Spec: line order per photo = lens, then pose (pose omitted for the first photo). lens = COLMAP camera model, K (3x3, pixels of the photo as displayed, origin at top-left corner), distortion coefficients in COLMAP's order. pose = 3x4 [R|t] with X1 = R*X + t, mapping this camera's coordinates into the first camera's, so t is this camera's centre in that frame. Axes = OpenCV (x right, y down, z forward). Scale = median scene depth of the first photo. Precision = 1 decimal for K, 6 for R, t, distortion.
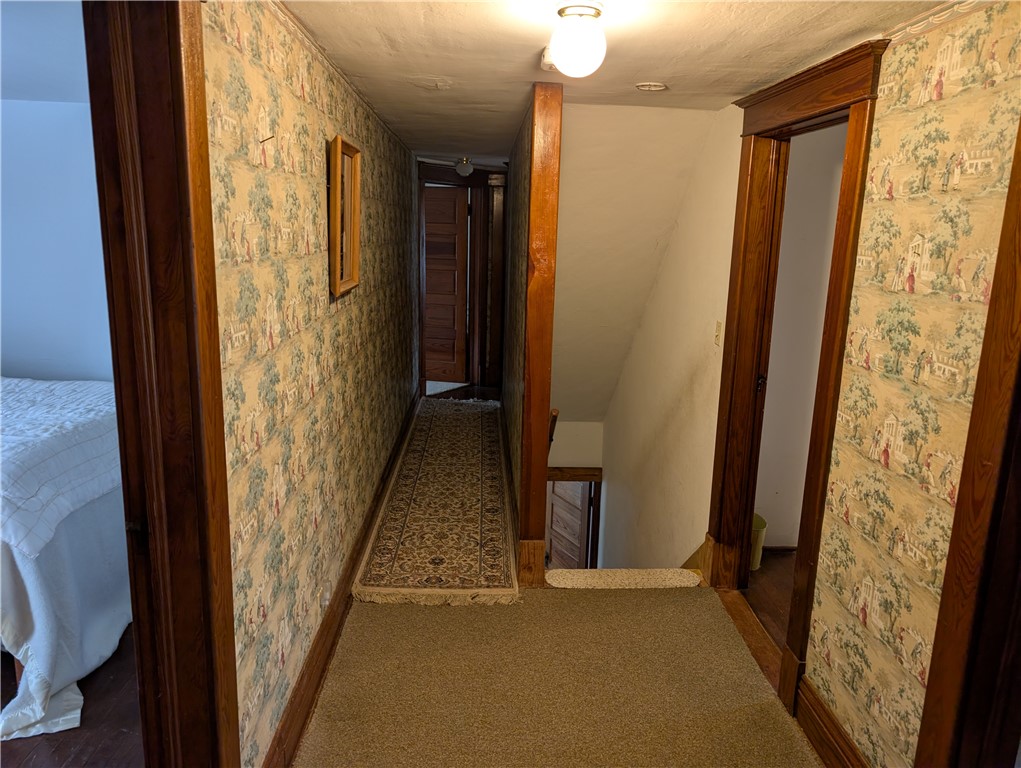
lens RADIAL K [[737.3, 0, 512.6], [0, 737.3, 381.4], [0, 0, 1]] dist [0.007485, -0.013169]
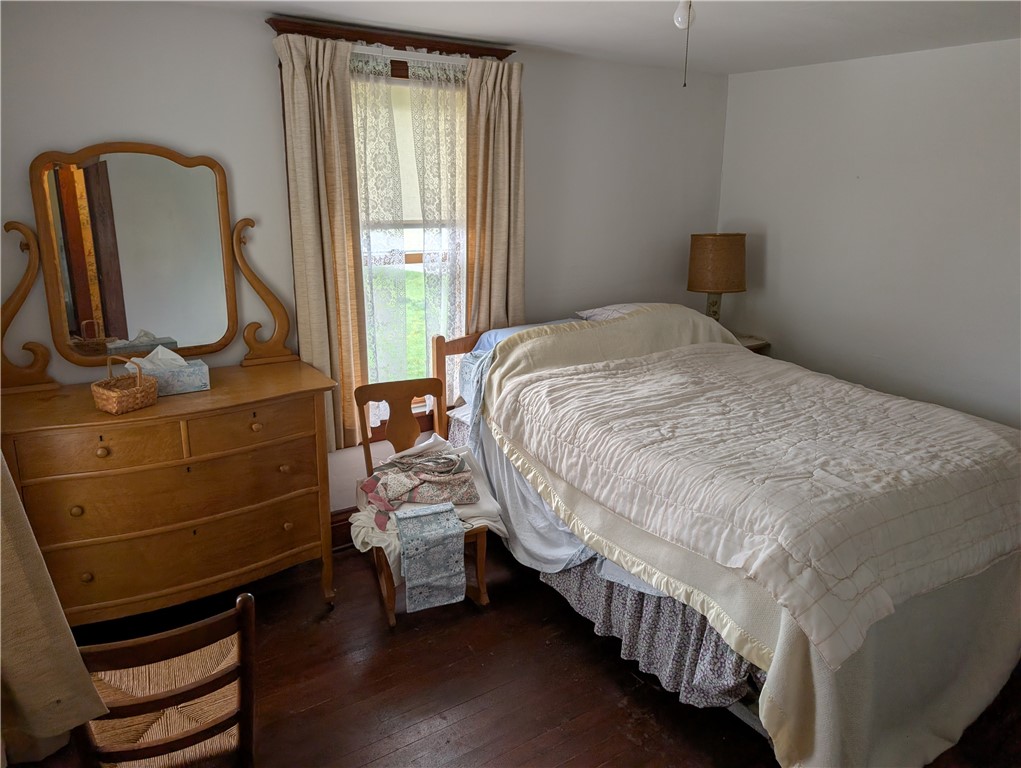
lens RADIAL K [[737.3, 0, 512.1], [0, 737.3, 374.3], [0, 0, 1]] dist [0.007485, -0.013169]
pose [[0.533839, 0.188072, -0.824406, -0.228250], [-0.162190, 0.979624, 0.118457, -0.067976], [0.829886, 0.070473, 0.553465, 0.261900]]
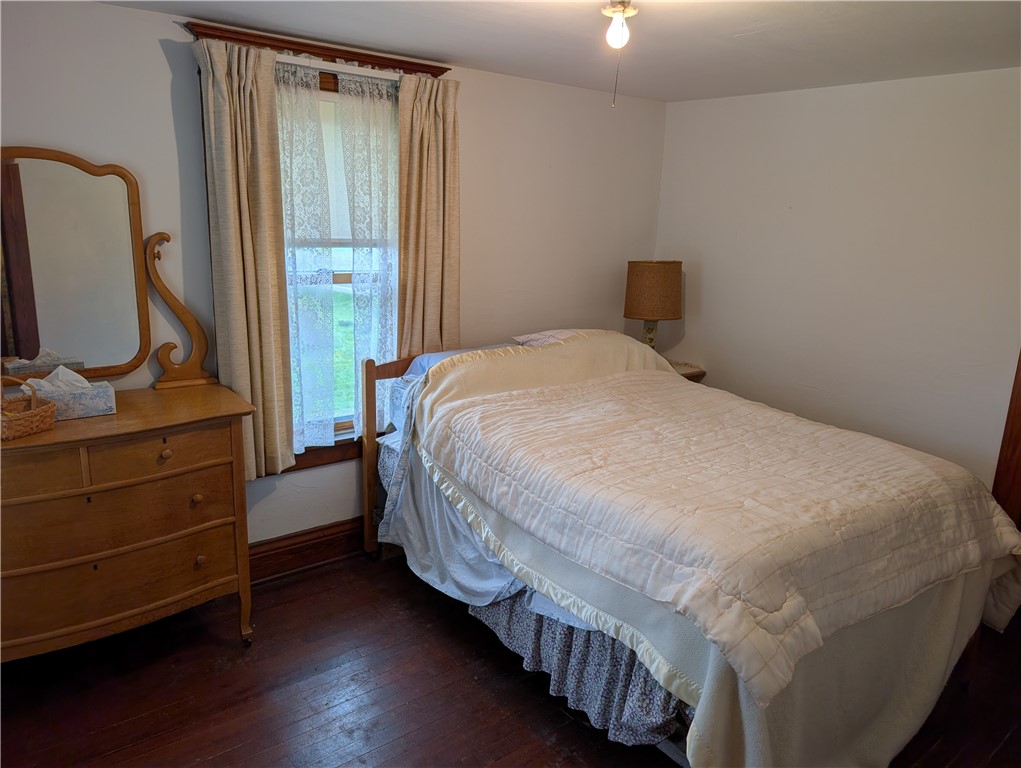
lens RADIAL K [[737.3, 0, 508.6], [0, 737.3, 393.0], [0, 0, 1]] dist [0.007485, -0.013169]
pose [[0.590318, 0.185682, -0.785524, -0.243508], [-0.178481, 0.979119, 0.097316, -0.068028], [0.787191, 0.082754, 0.611132, 0.292355]]
